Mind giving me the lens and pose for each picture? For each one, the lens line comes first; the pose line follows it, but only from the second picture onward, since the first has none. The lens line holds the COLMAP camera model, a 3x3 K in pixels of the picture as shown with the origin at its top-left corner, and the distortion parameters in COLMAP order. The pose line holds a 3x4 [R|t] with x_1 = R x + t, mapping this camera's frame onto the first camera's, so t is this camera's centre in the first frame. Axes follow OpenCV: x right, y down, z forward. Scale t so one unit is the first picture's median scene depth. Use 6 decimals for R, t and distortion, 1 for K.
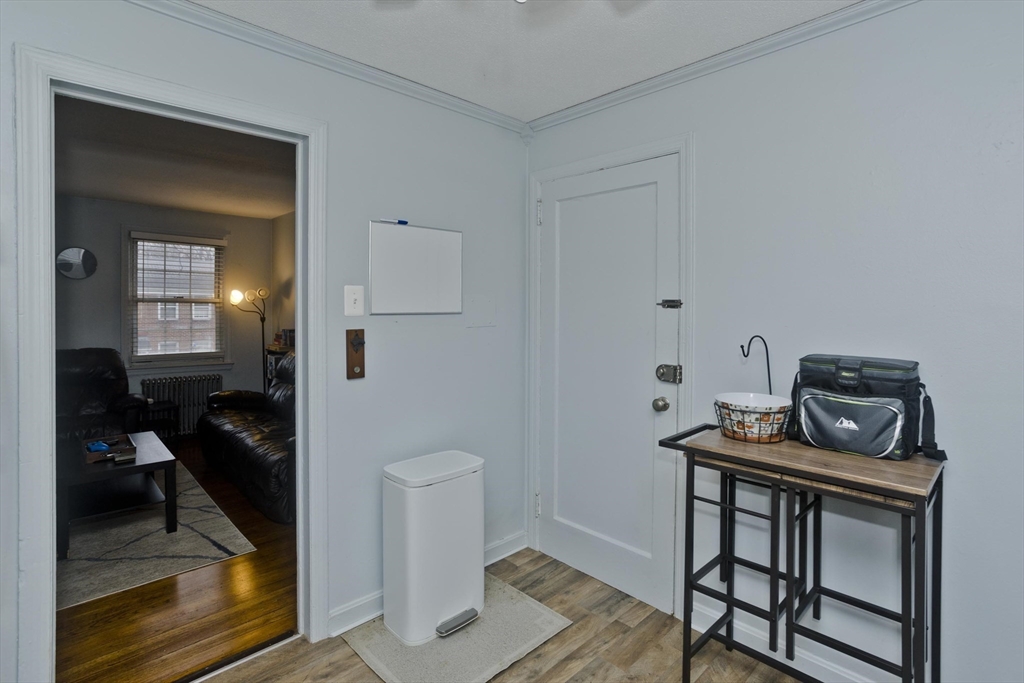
lens RADIAL K [[519.8, 0, 529.9], [0, 519.8, 306.8], [0, 0, 1]] dist [-0.056931, 0.031883]
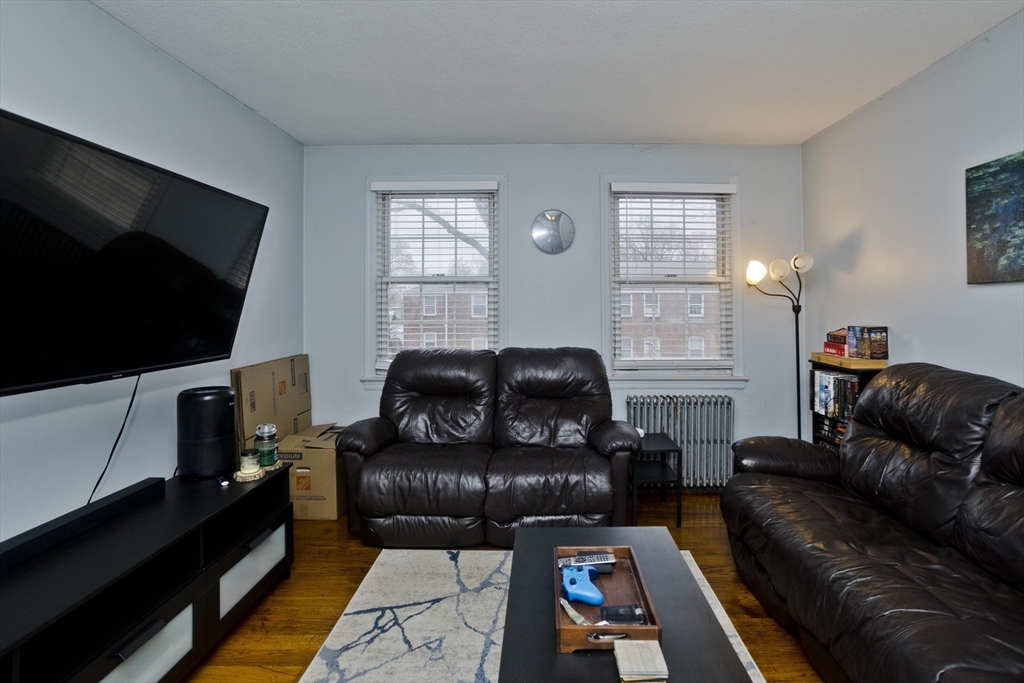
lens RADIAL K [[519.8, 0, 529.9], [0, 519.8, 306.8], [0, 0, 1]] dist [-0.056931, 0.031883]
pose [[0.705237, -0.008540, -0.708920, -0.330382], [0.009315, 0.999953, -0.002780, 0.021979], [0.708910, -0.004643, 0.705283, 0.381537]]
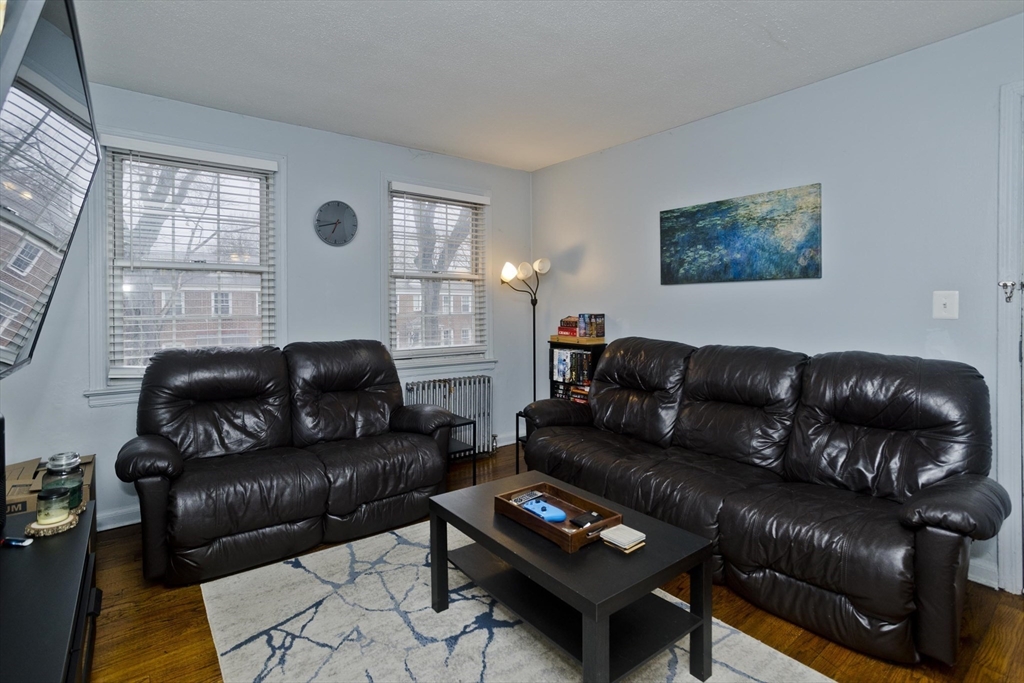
lens RADIAL K [[519.8, 0, 529.9], [0, 519.8, 306.8], [0, 0, 1]] dist [-0.056931, 0.031883]
pose [[0.994818, -0.008860, -0.101283, -0.465808], [0.009656, 0.999926, 0.007365, 0.027174], [0.101211, -0.008305, 0.994830, 0.255019]]
